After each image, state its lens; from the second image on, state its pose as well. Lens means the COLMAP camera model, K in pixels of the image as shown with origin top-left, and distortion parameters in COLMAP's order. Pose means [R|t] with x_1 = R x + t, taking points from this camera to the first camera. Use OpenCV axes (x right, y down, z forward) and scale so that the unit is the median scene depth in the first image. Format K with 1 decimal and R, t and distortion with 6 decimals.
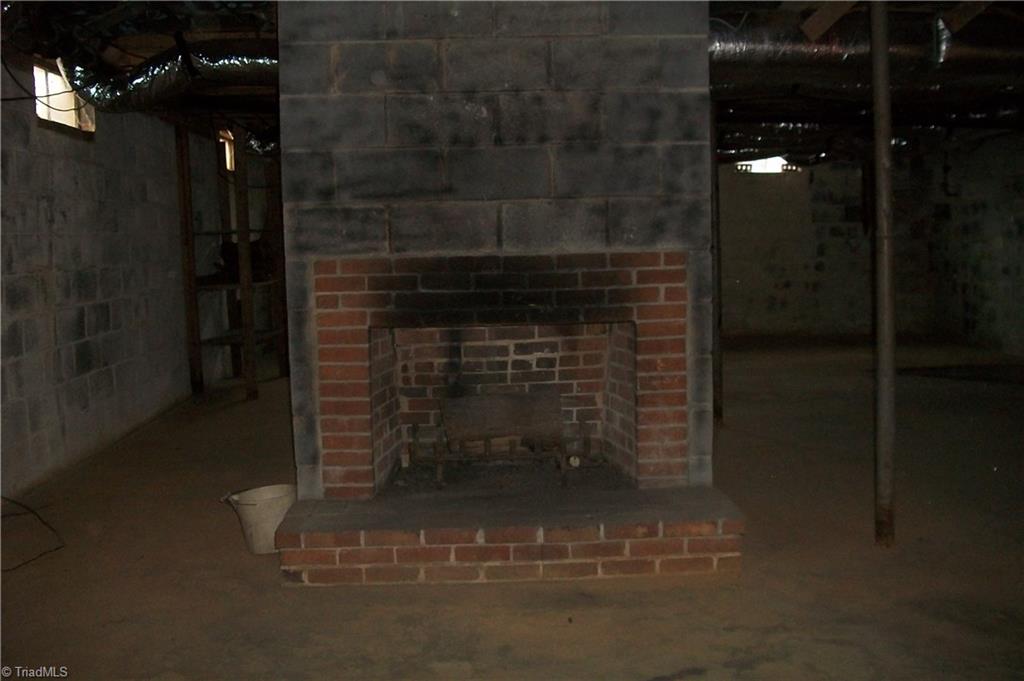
lens RADIAL K [[979.4, 0, 514.4], [0, 979.4, 318.6], [0, 0, 1]] dist [-0.129677, 0.050181]
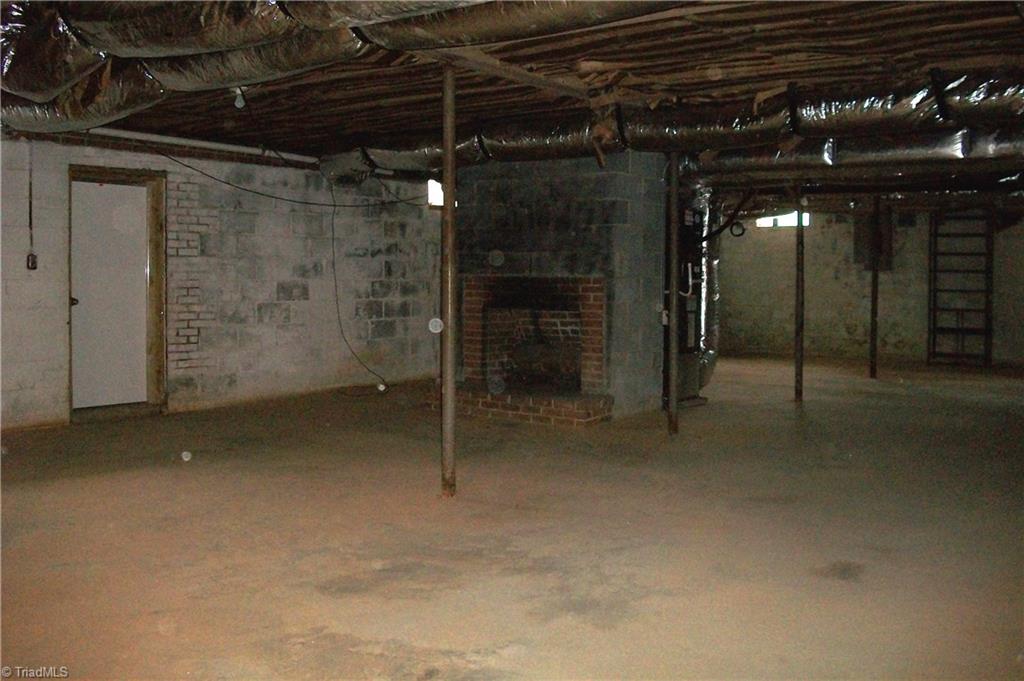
lens RADIAL K [[979.4, 0, 514.4], [0, 979.4, 318.6], [0, 0, 1]] dist [-0.129677, 0.050181]
pose [[0.773032, 0.060011, -0.631522, 1.336421], [-0.078204, 0.996937, -0.000993, 0.032840], [0.629528, 0.050155, 0.775357, -0.705156]]
